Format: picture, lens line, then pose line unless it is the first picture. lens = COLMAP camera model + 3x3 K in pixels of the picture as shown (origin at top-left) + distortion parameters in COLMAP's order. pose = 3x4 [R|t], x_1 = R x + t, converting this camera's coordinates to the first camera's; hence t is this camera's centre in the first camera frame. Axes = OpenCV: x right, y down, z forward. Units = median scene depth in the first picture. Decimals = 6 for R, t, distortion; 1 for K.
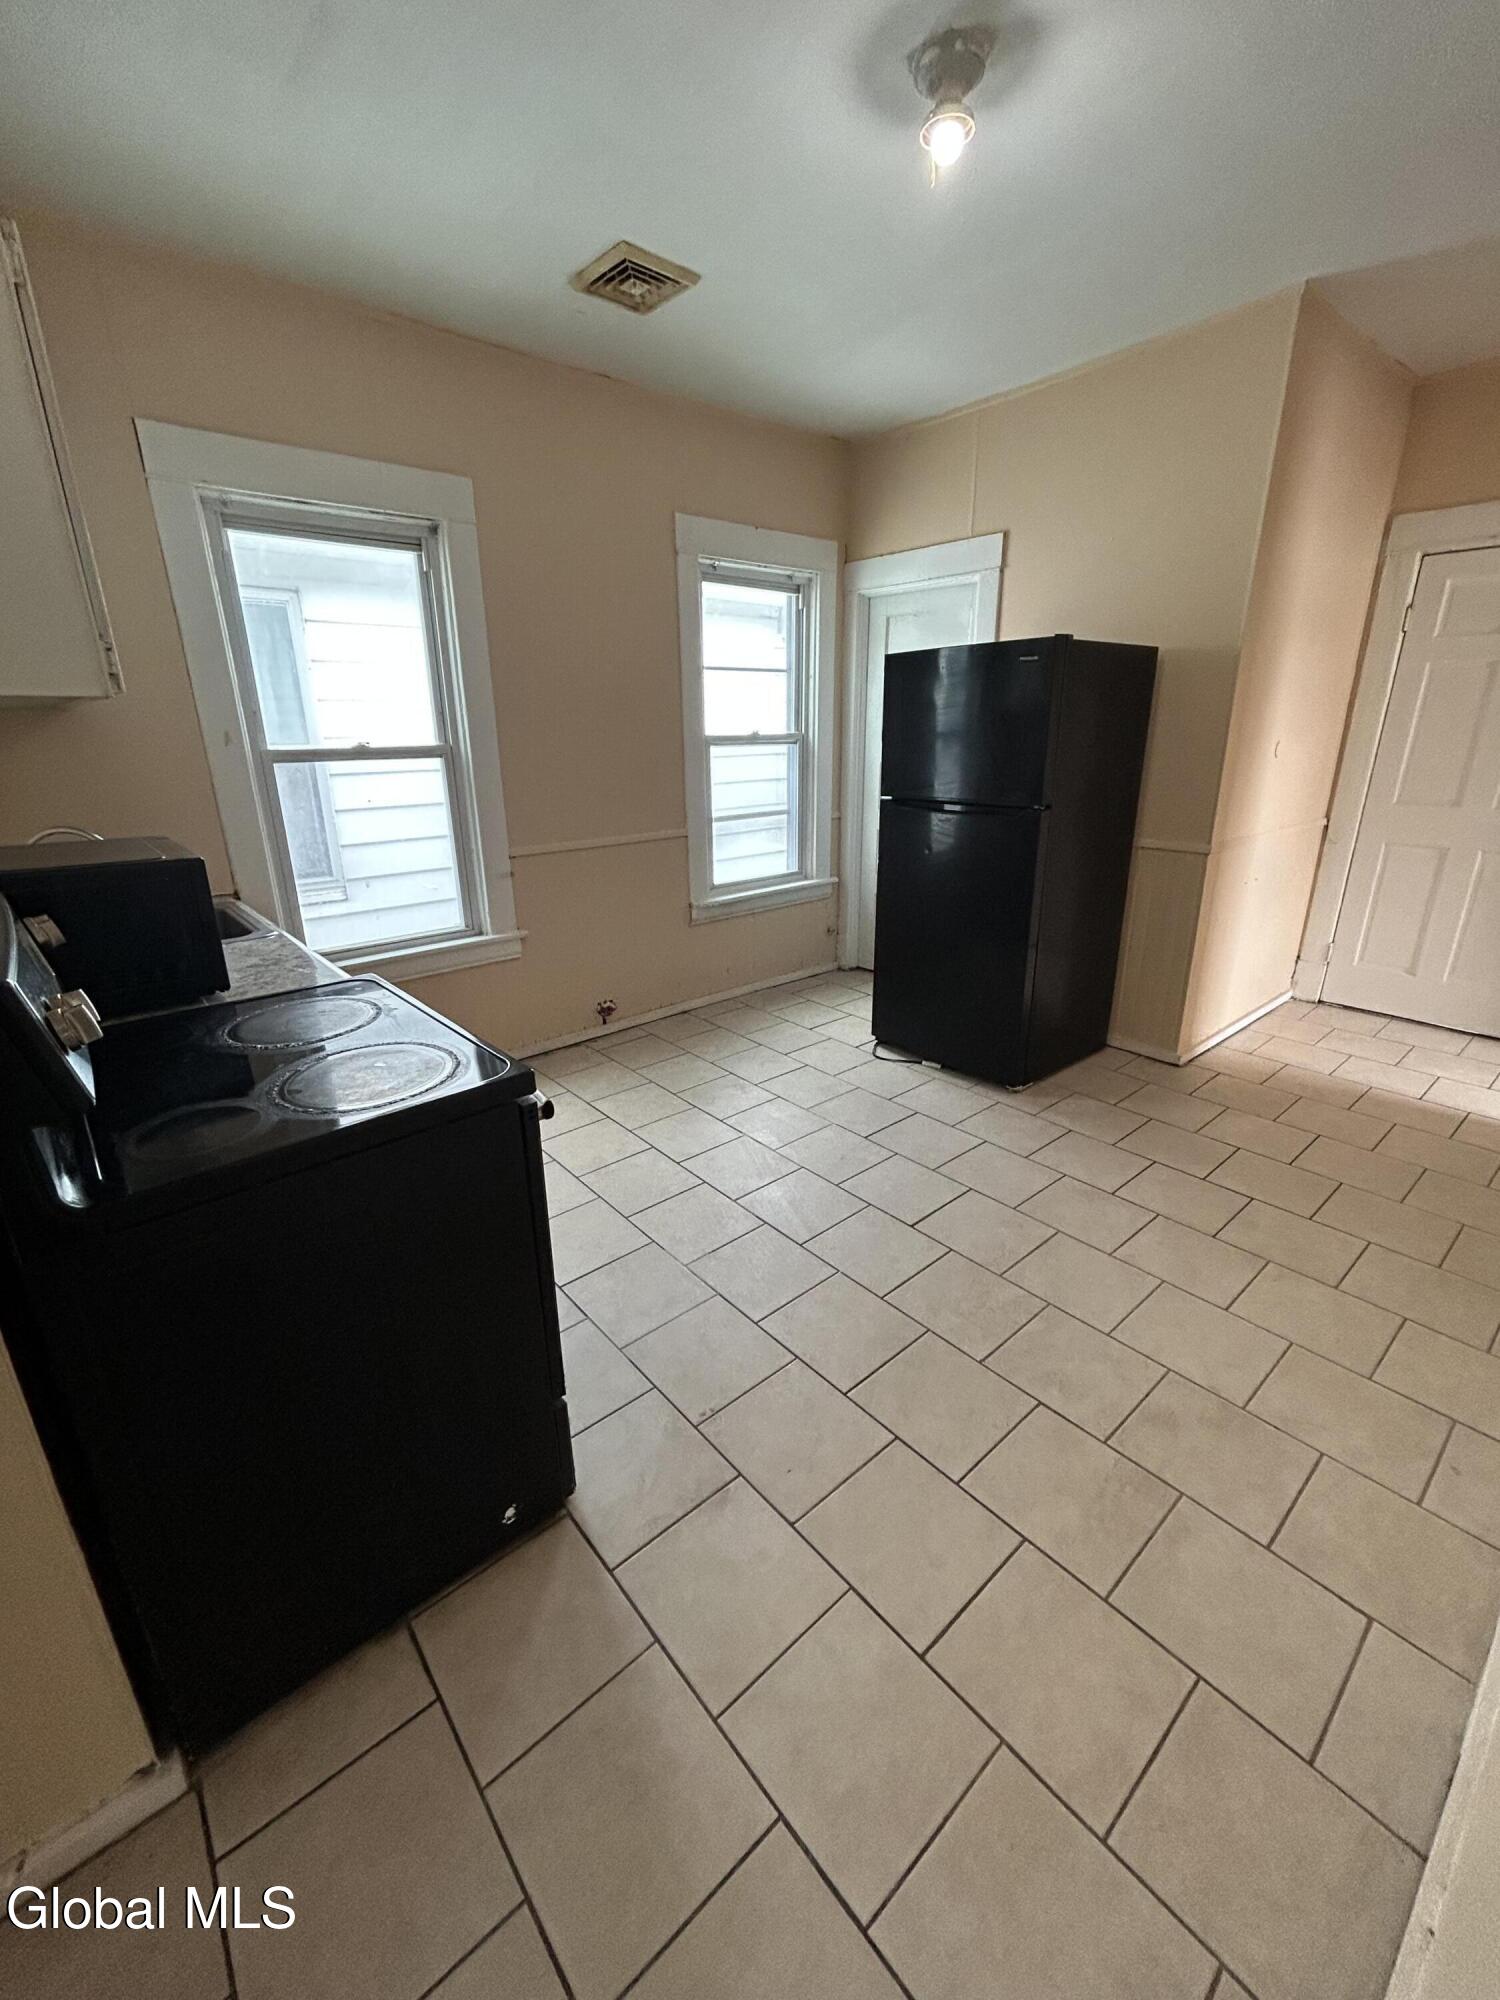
lens RADIAL K [[811.3, 0, 751.1], [0, 811.3, 991.6], [0, 0, 1]] dist [0.001106, -0.001231]
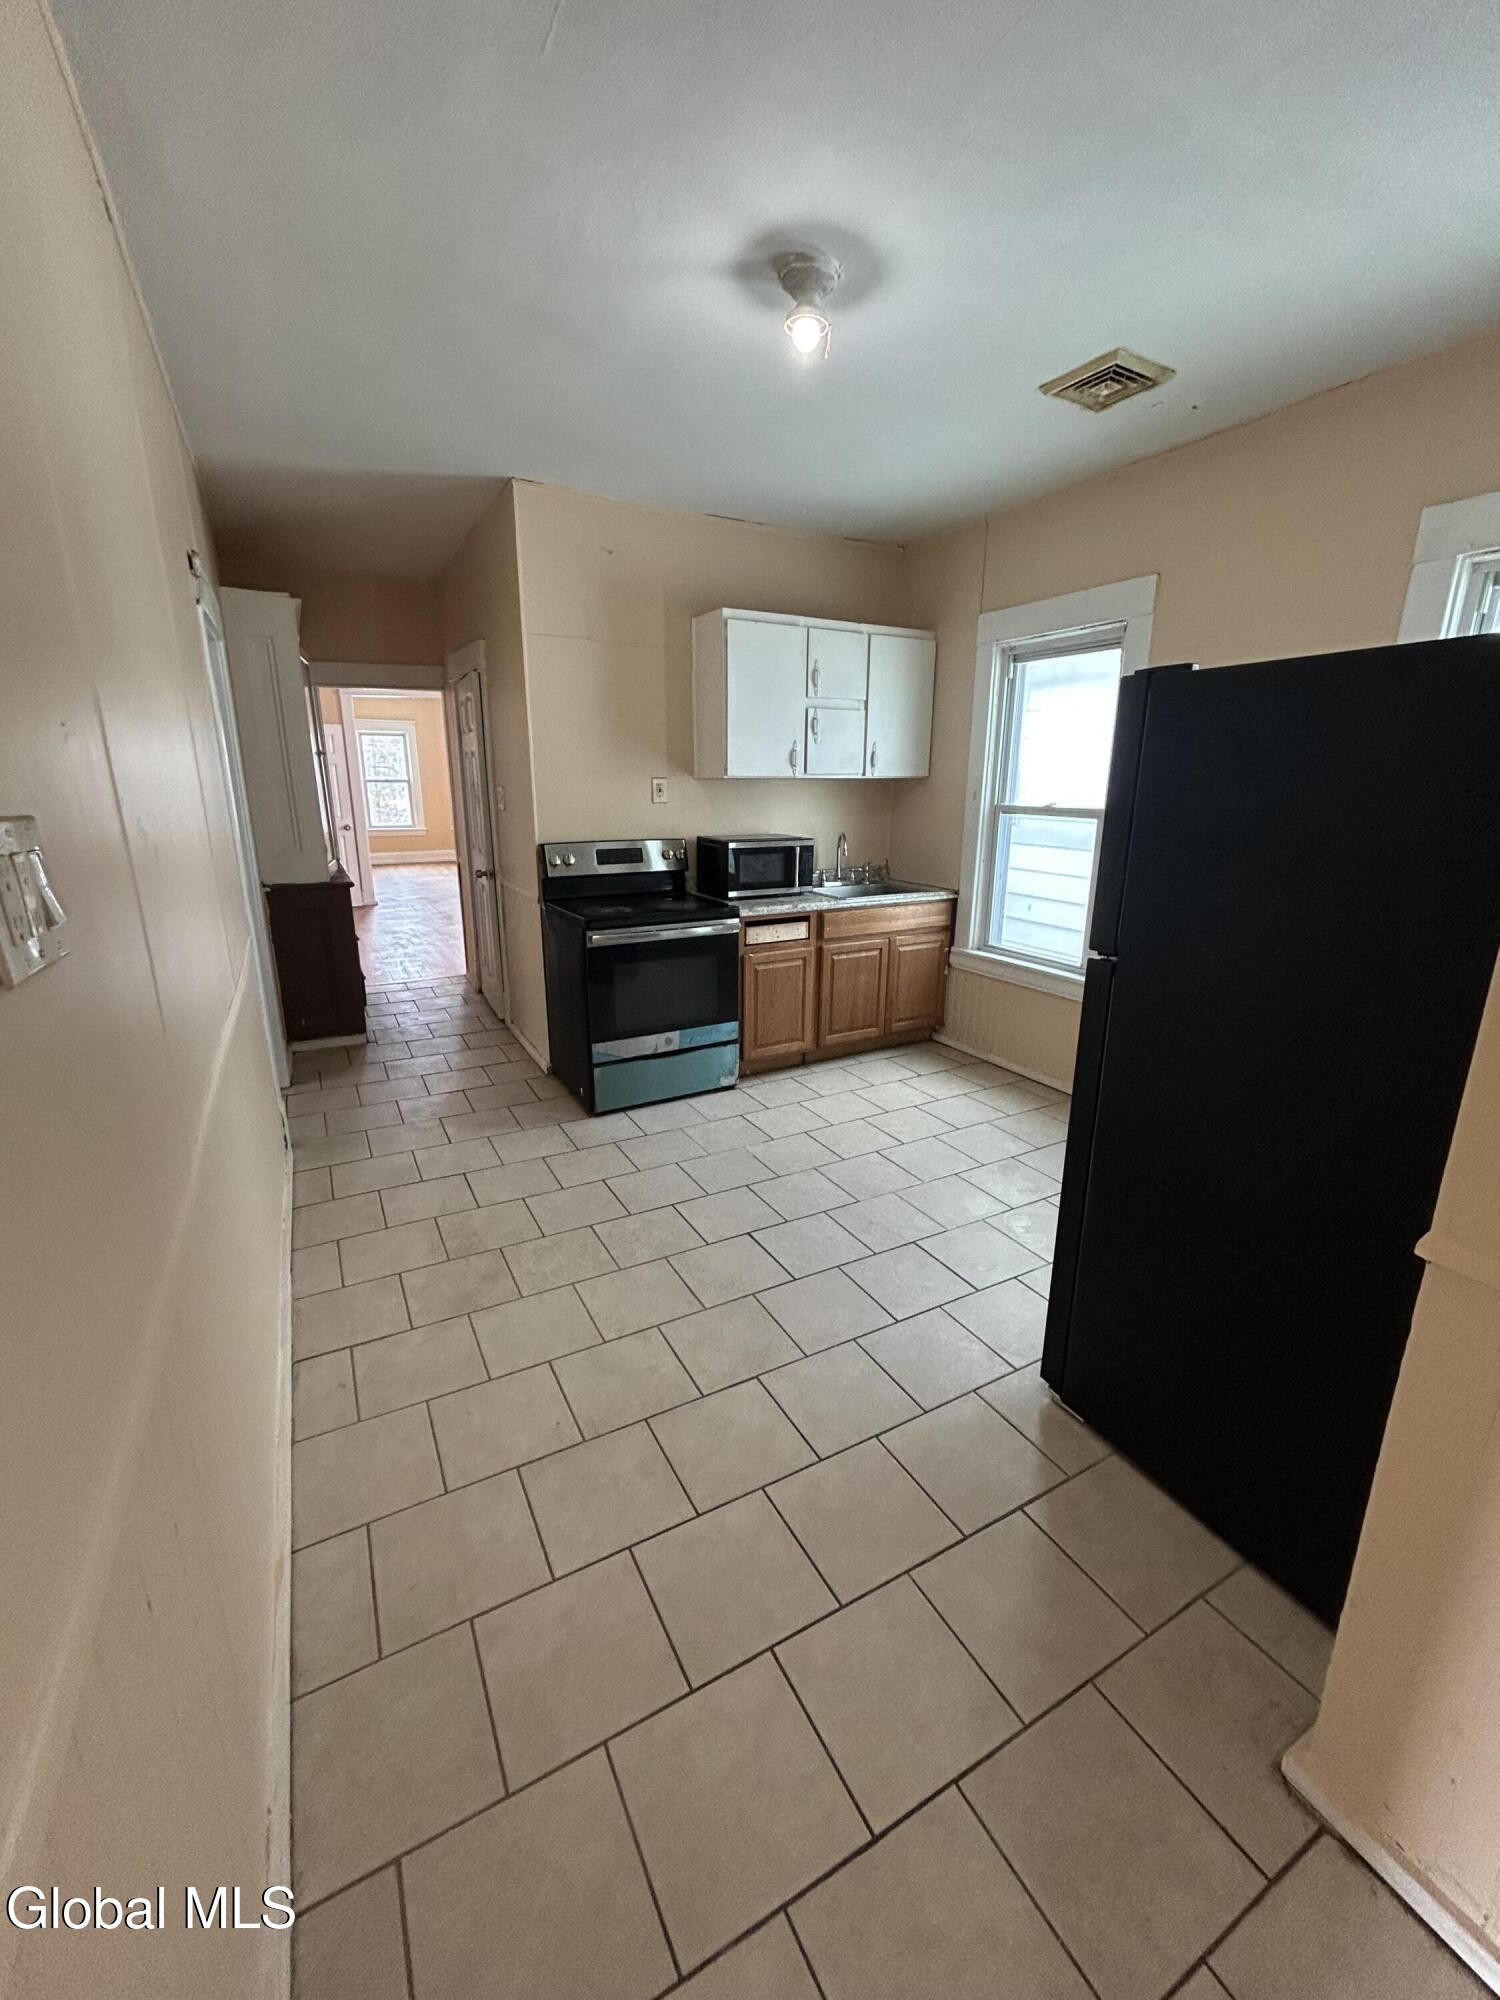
lens RADIAL K [[811.3, 0, 751.1], [0, 811.3, 991.6], [0, 0, 1]] dist [0.001106, -0.001231]
pose [[-0.195475, 0.254182, -0.947196, 1.112814], [-0.317388, 0.897454, 0.306334, -0.336351], [0.927930, 0.360509, -0.094756, 0.936298]]
